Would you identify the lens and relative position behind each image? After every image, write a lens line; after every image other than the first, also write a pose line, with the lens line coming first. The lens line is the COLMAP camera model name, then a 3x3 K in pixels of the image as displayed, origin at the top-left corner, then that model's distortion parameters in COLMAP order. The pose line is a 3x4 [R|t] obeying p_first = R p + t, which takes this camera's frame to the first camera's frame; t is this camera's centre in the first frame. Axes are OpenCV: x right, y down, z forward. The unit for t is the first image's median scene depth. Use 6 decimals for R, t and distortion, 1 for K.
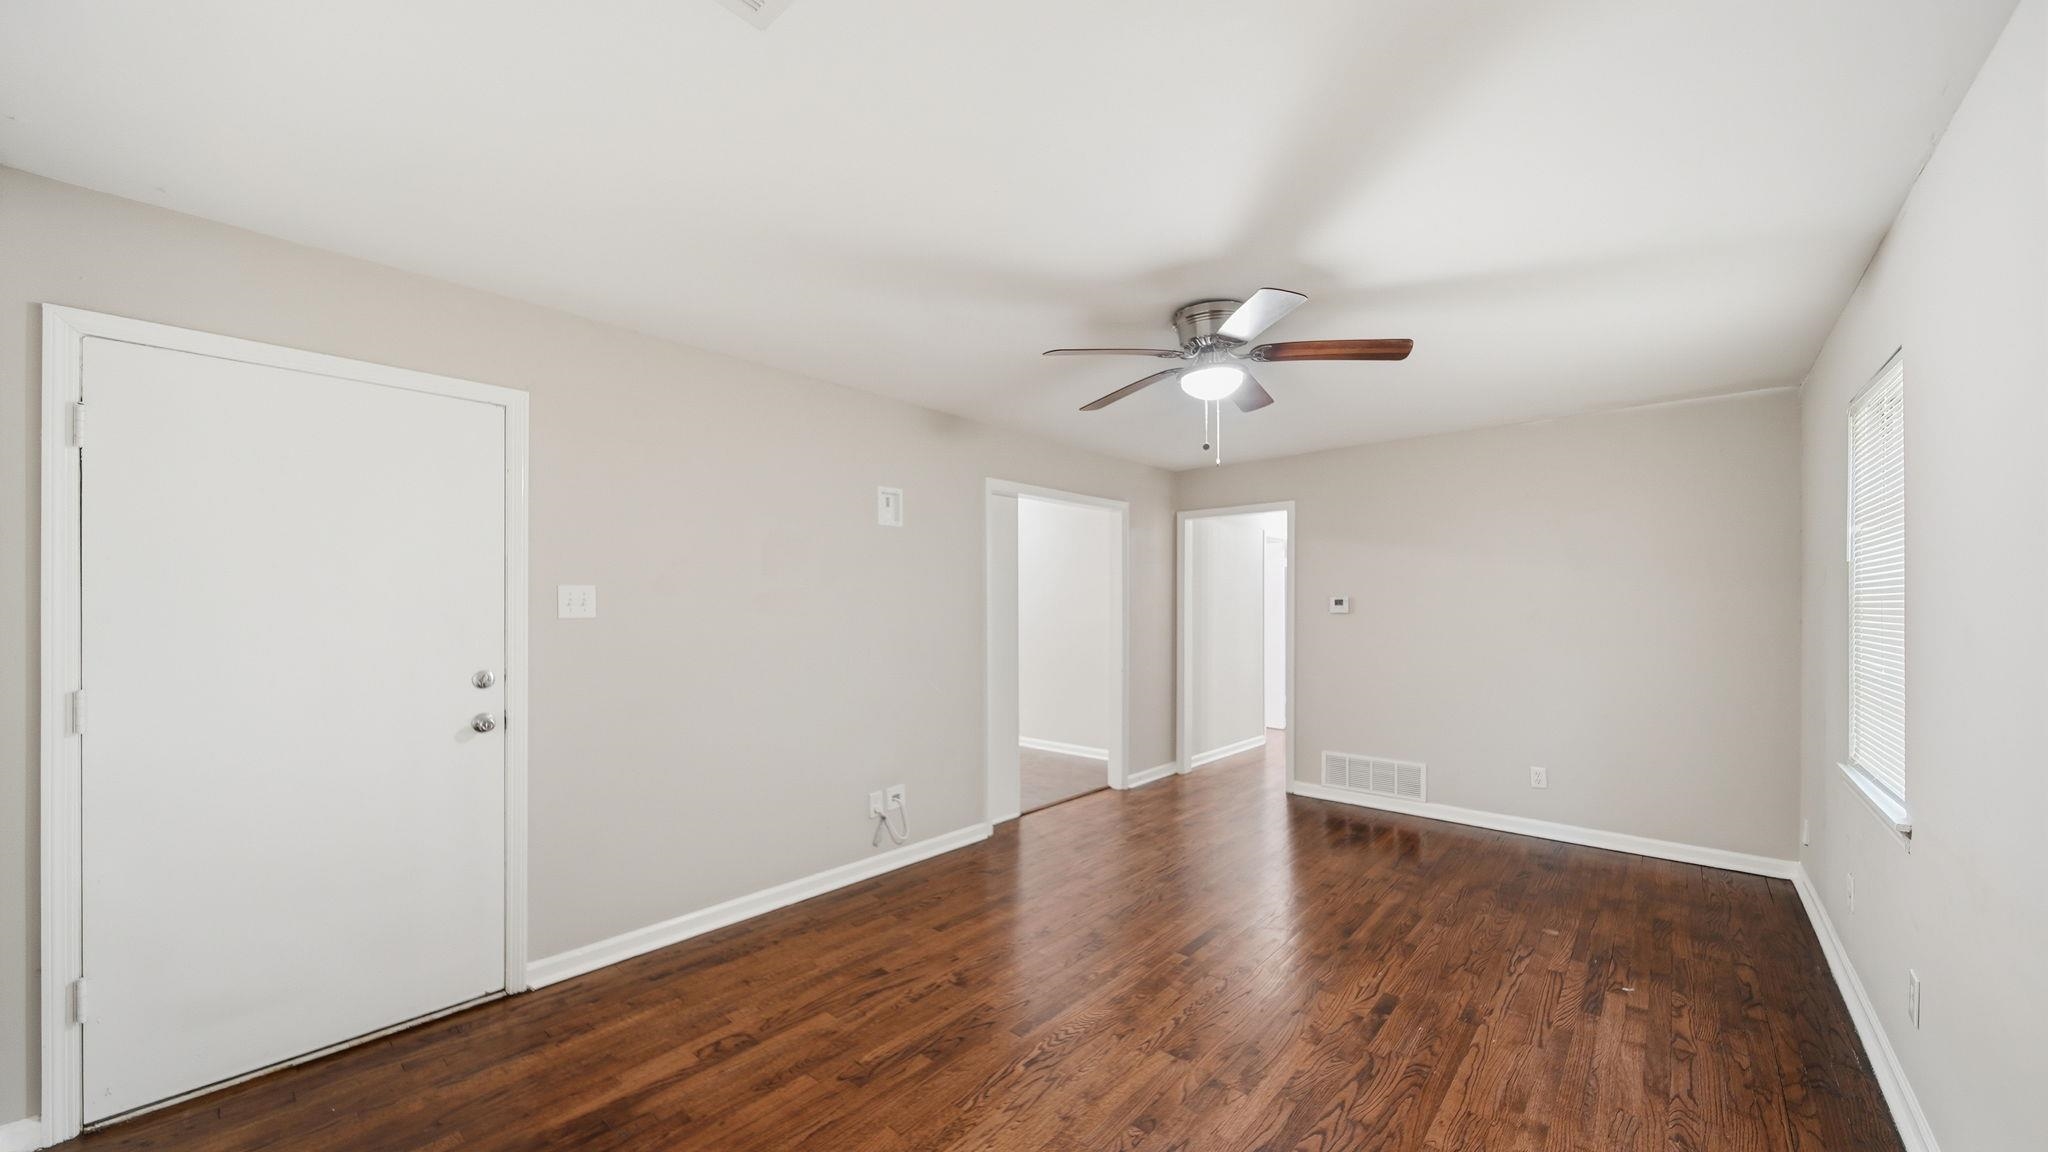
lens RADIAL K [[738.7, 0, 1028.6], [0, 738.7, 597.2], [0, 0, 1]] dist [-0.010904, -0.000184]
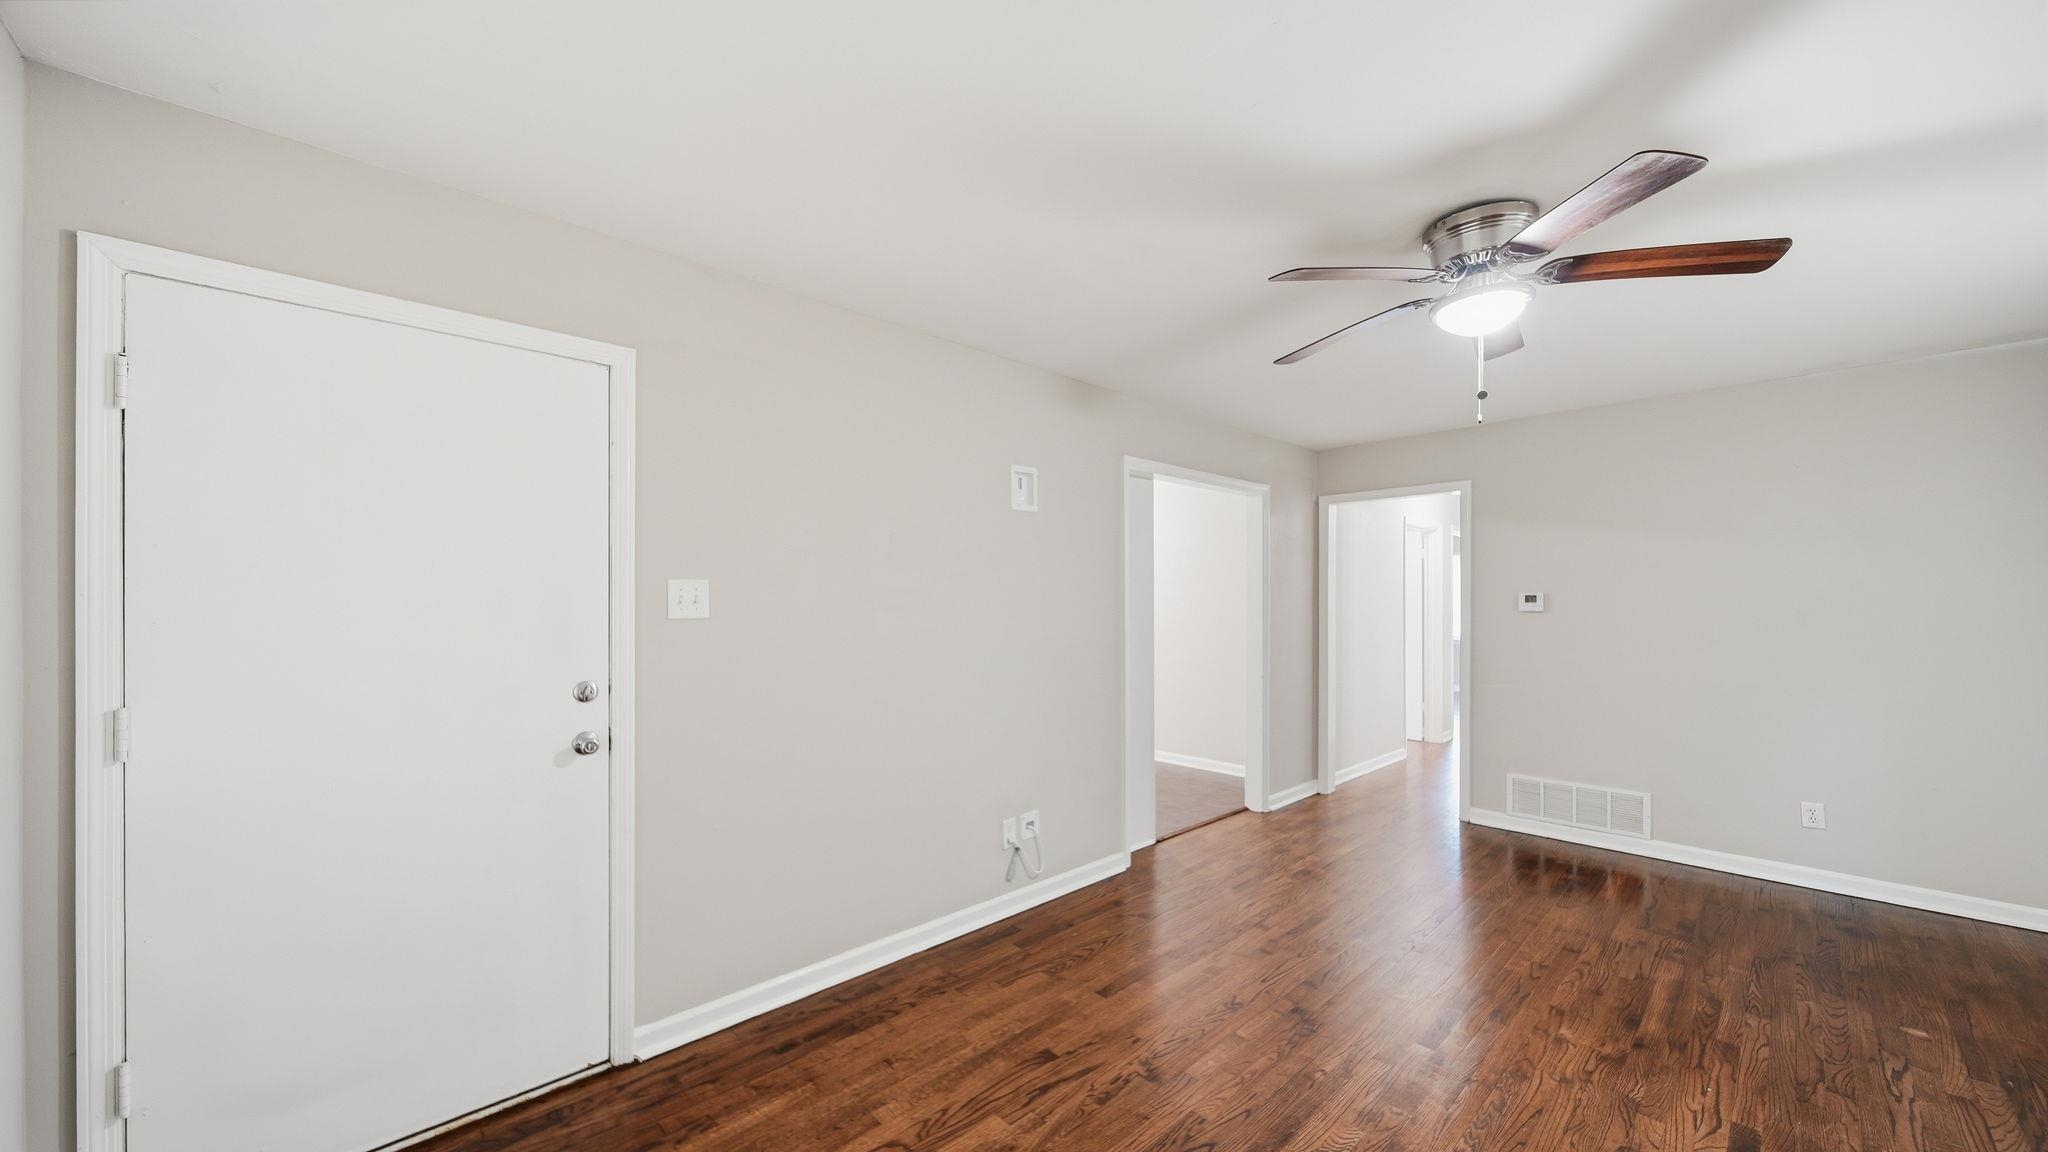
lens RADIAL K [[738.7, 0, 1018.7], [0, 738.7, 593.3], [0, 0, 1]] dist [-0.010904, -0.000184]
pose [[0.996063, -0.001658, -0.088629, -0.158153], [0.001557, 0.999998, -0.001208, 0.001383], [0.088631, 0.001065, 0.996064, 0.186912]]
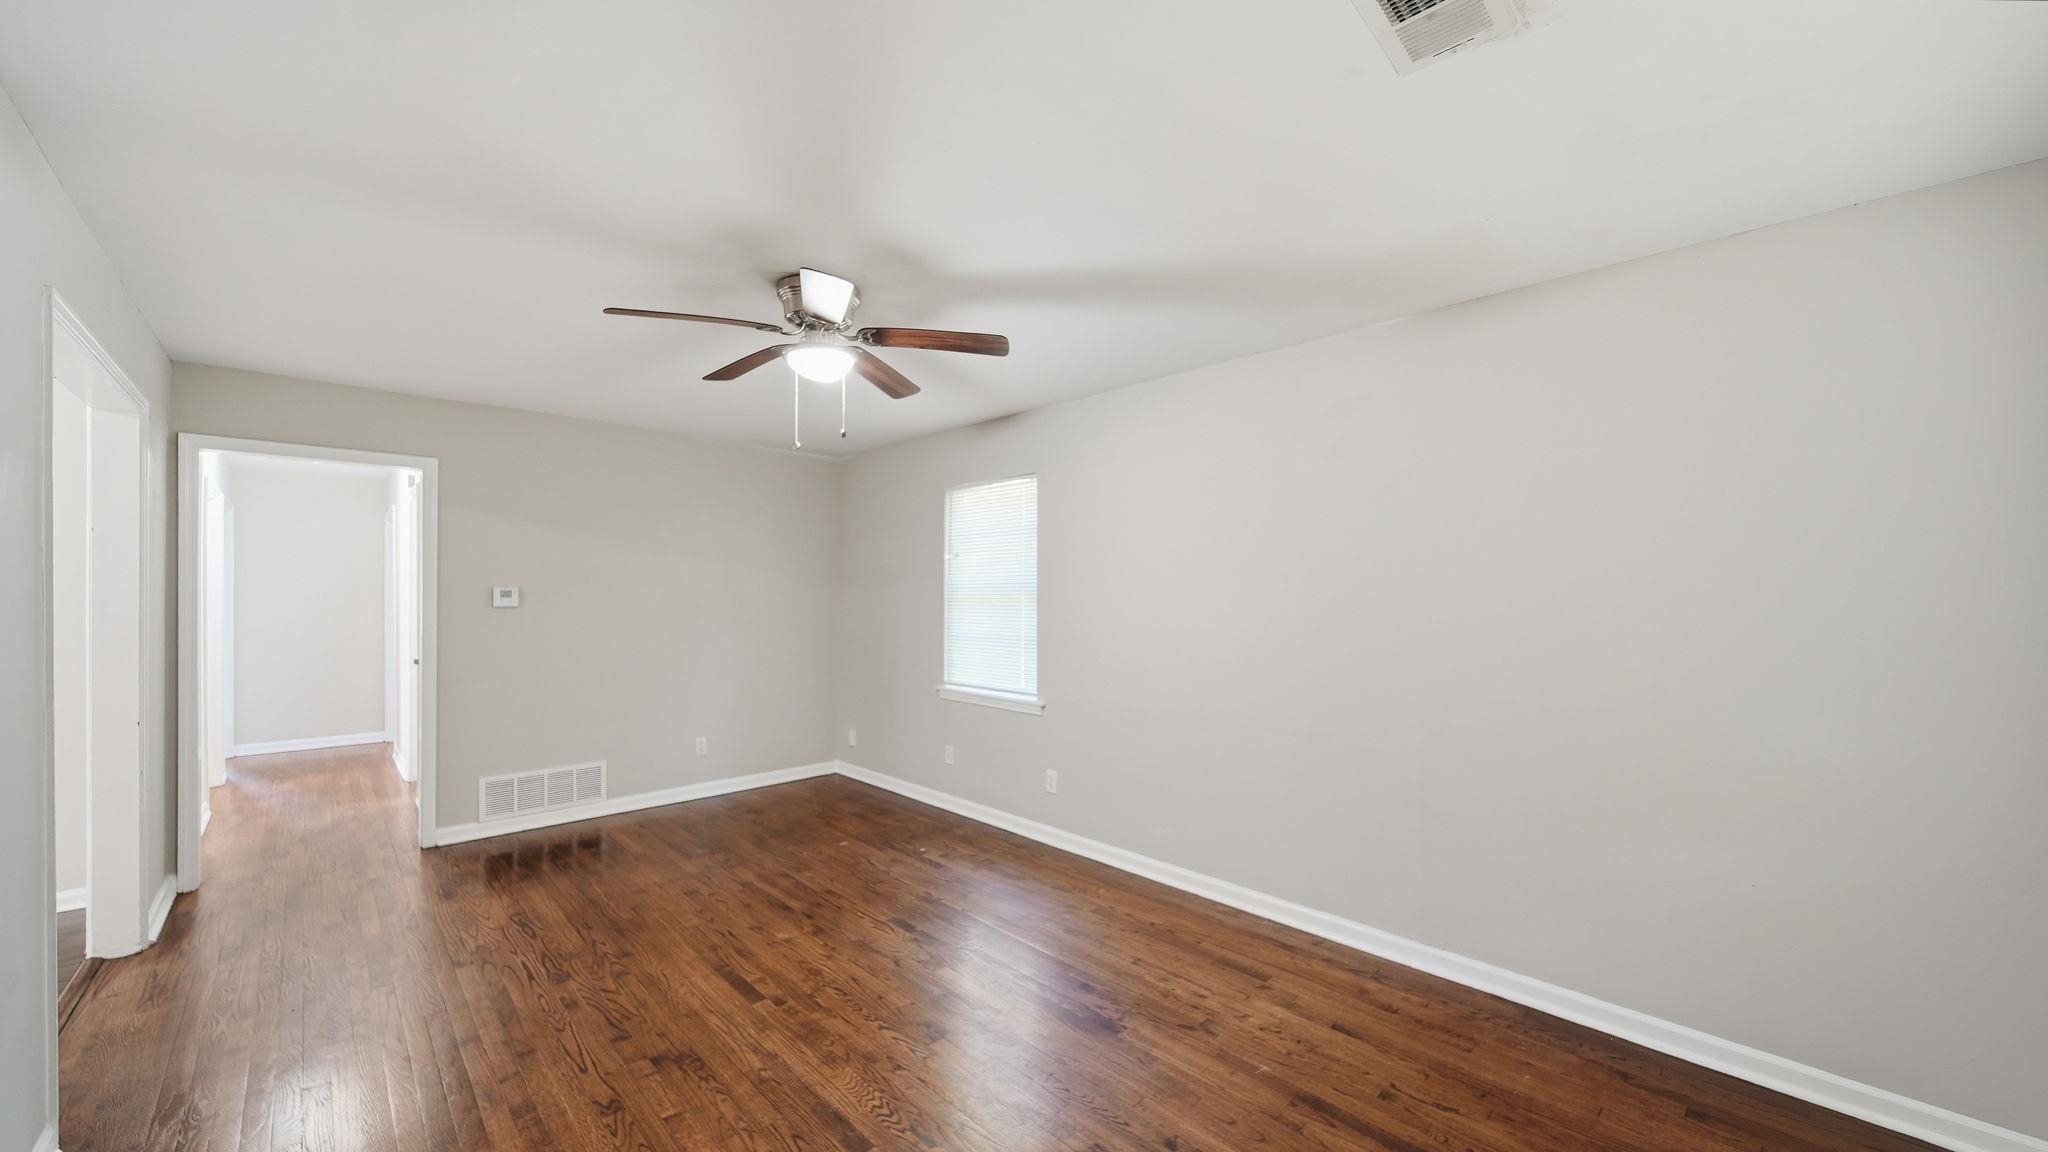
lens RADIAL K [[738.7, 0, 1009.6], [0, 738.7, 573.9], [0, 0, 1]] dist [-0.010904, -0.000184]
pose [[0.055440, 0.034932, 0.997851, -0.668932], [-0.011002, 0.999349, -0.034373, 0.013431], [-0.998401, -0.009072, 0.055788, 0.686648]]
